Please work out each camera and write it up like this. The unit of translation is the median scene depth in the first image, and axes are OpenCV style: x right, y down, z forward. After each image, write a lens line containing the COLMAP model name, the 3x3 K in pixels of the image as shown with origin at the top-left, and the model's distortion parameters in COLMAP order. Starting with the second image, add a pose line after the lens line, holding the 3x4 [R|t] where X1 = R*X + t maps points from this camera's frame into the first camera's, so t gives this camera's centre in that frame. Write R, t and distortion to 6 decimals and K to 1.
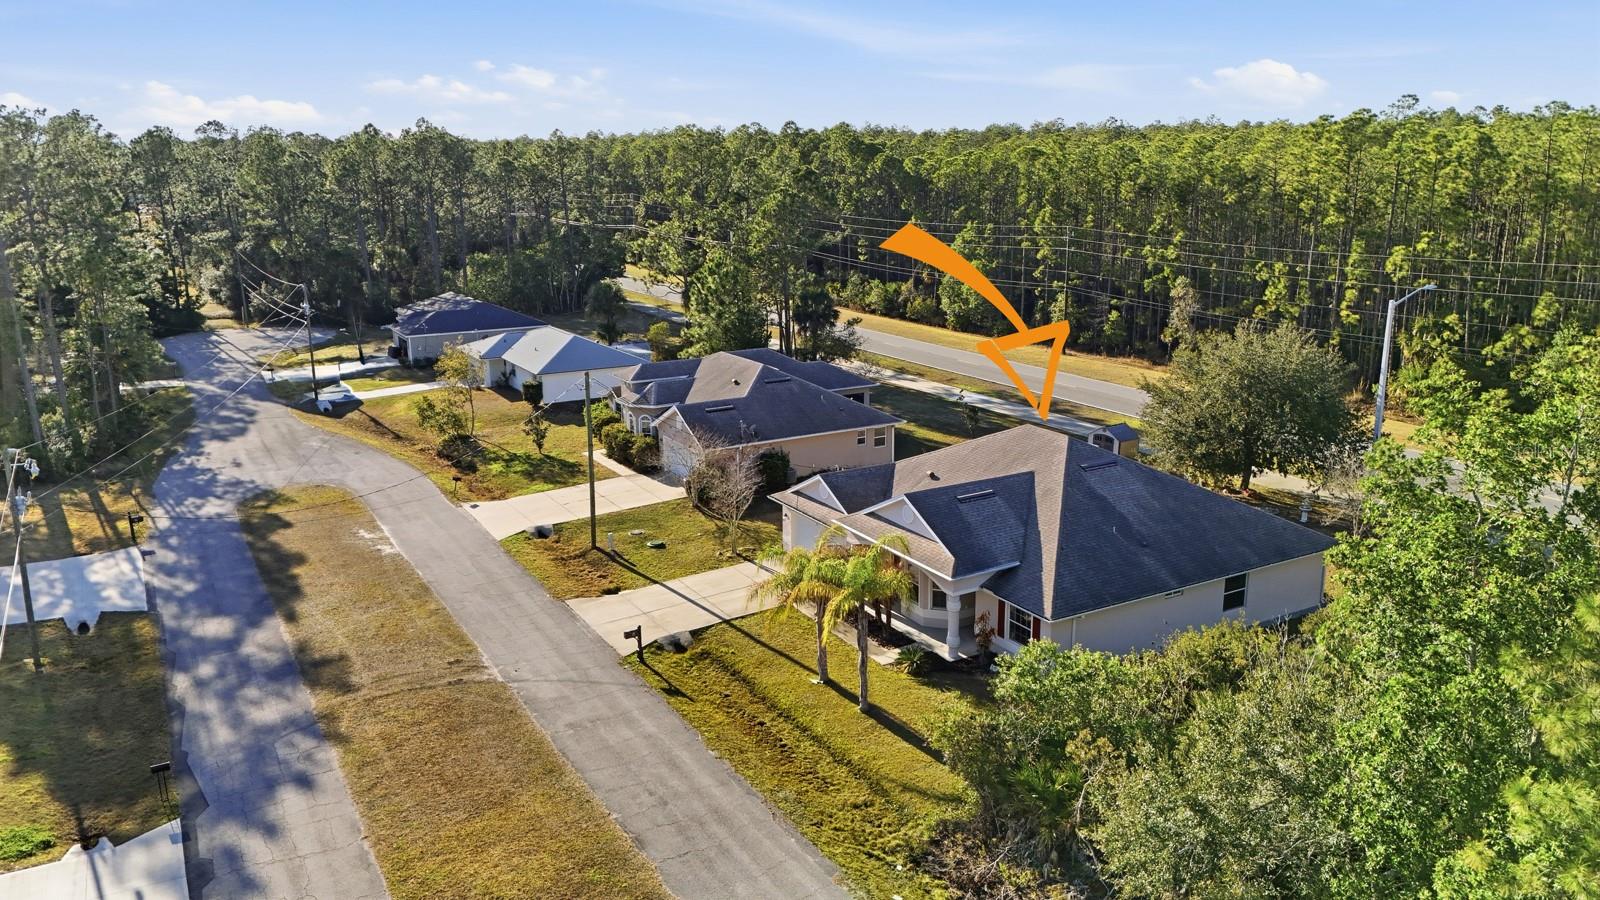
lens RADIAL K [[1185.4, 0, 812.8], [0, 1185.4, 440.0], [0, 0, 1]] dist [0.057812, -0.000948]
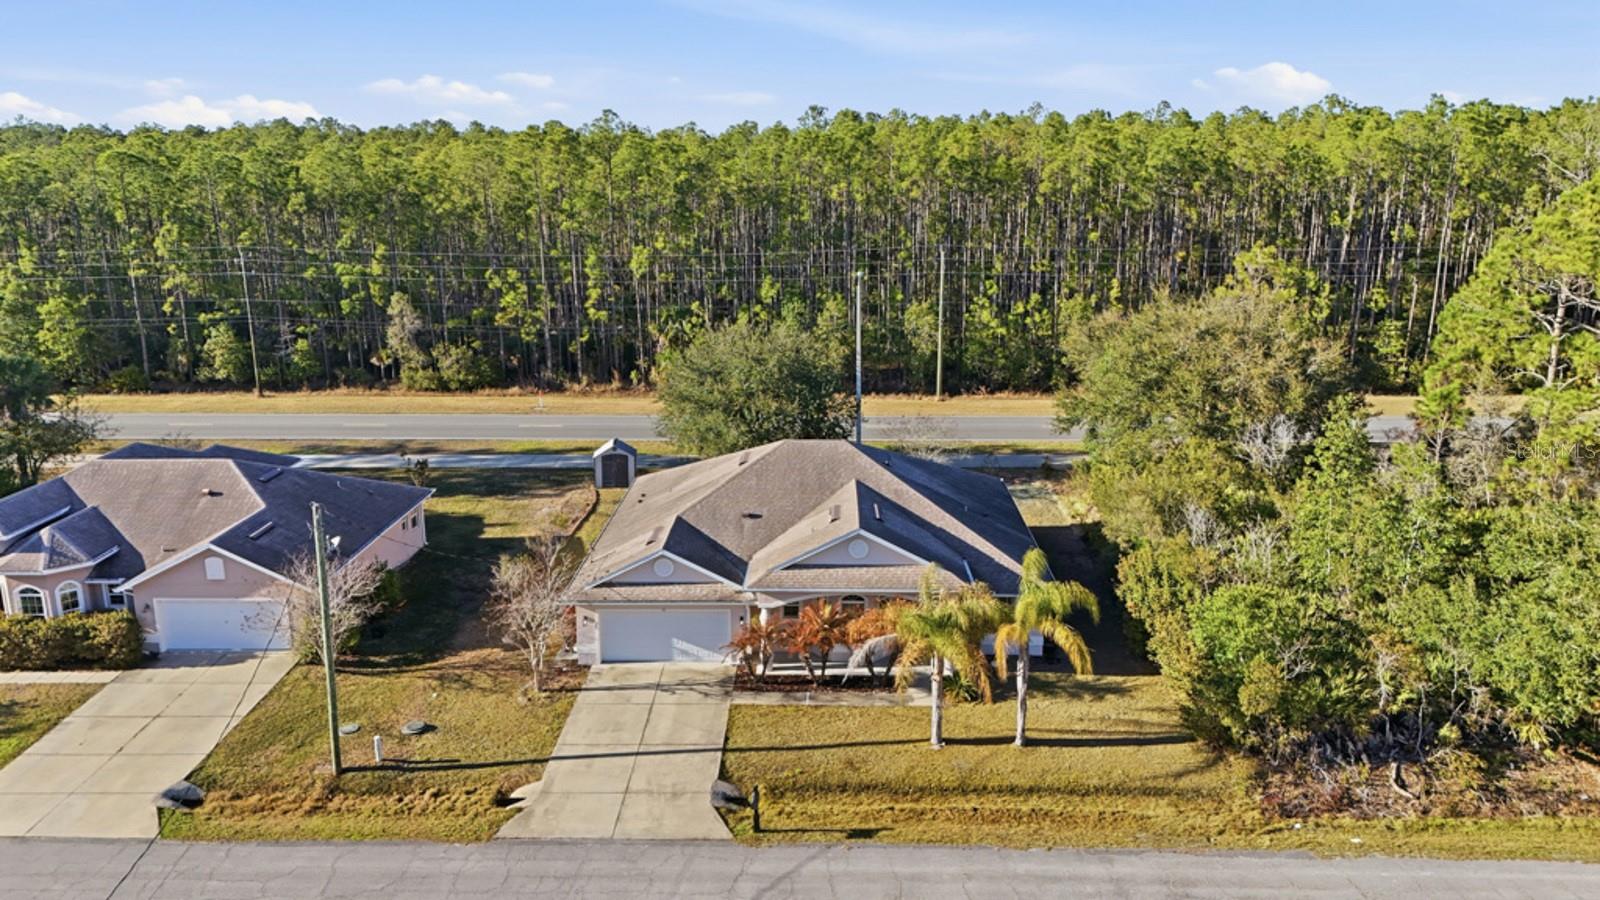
lens RADIAL K [[1185.4, 0, 793.5], [0, 1185.4, 444.2], [0, 0, 1]] dist [0.057812, -0.000948]
pose [[0.526020, -0.200183, 0.826577, -0.533449], [0.201608, 0.973552, 0.107478, -0.098514], [-0.826231, 0.110109, 0.552466, 0.398432]]
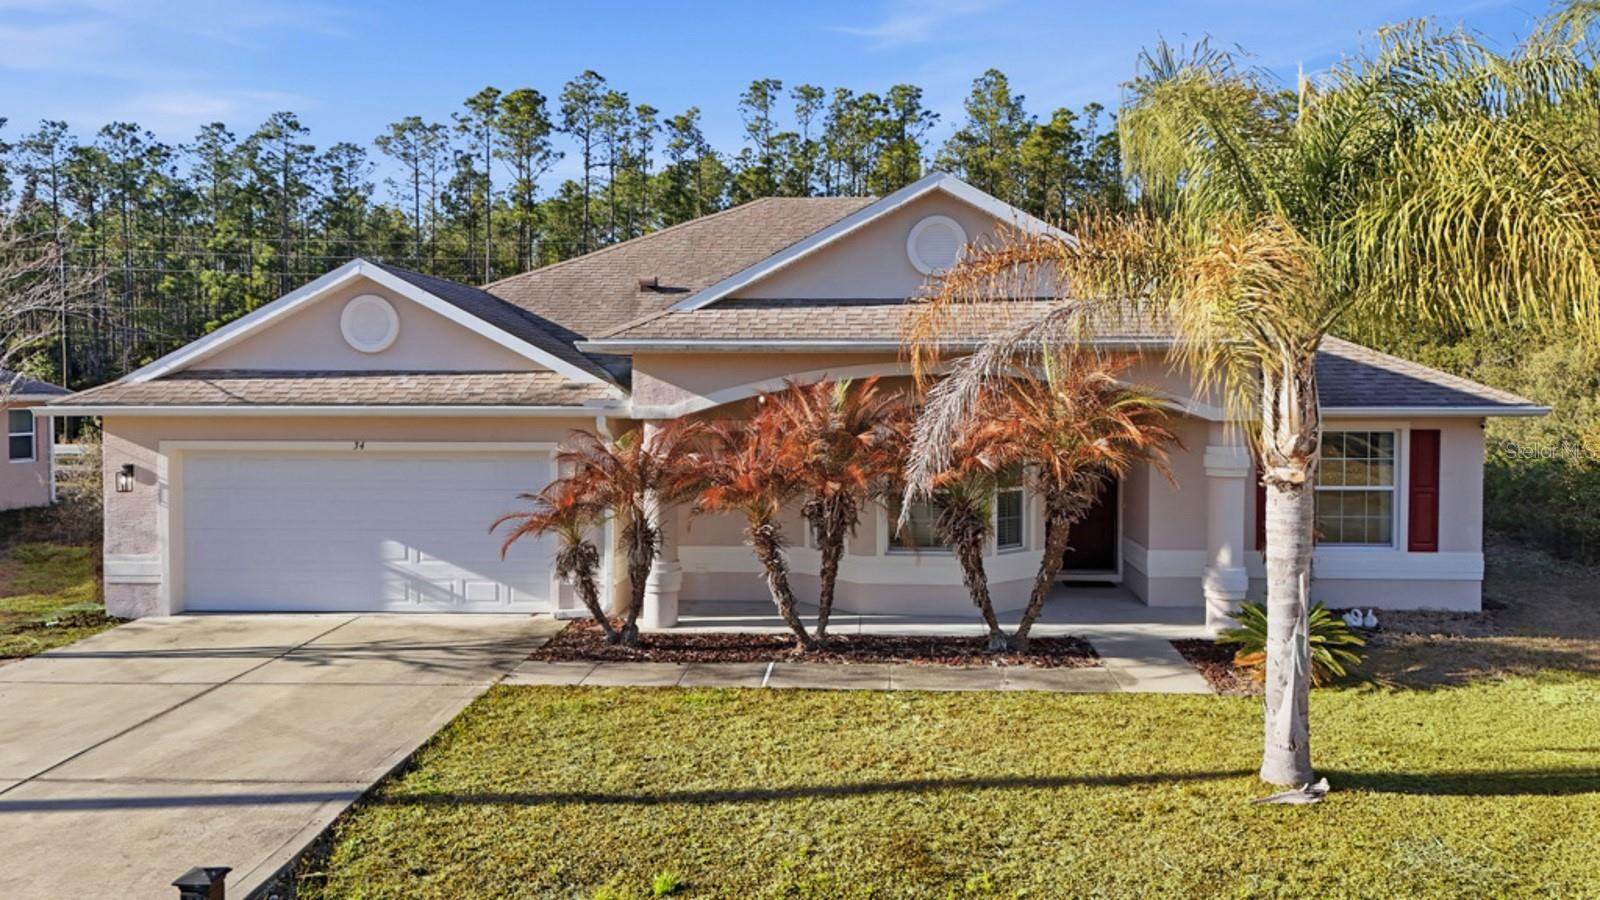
lens RADIAL K [[1185.4, 0, 810.3], [0, 1185.4, 450.2], [0, 0, 1]] dist [0.057812, -0.000948]
pose [[0.557436, -0.034868, 0.829487, -0.149571], [0.199018, 0.975598, -0.092735, 0.104618], [-0.806013, 0.216777, 0.550773, 0.664373]]
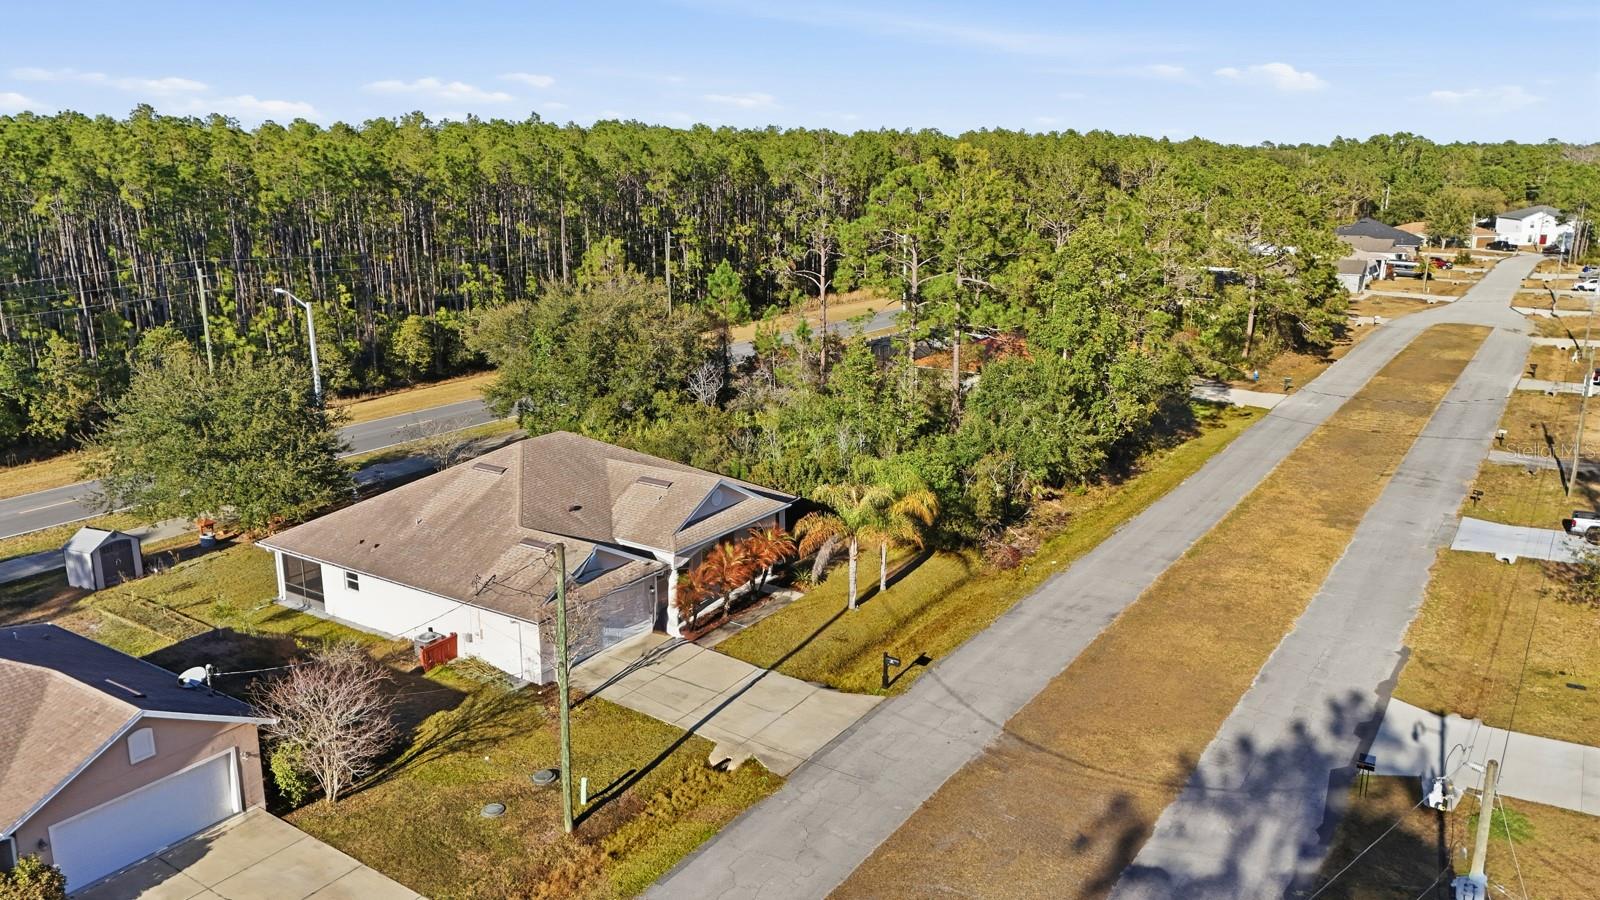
lens RADIAL K [[1185.4, 0, 811.0], [0, 1185.4, 456.3], [0, 0, 1]] dist [0.057812, -0.000948]
pose [[-0.452909, -0.198686, 0.869136, -0.688722], [0.225913, 0.917461, 0.327457, -0.237077], [-0.862460, 0.344657, -0.370641, 1.005716]]
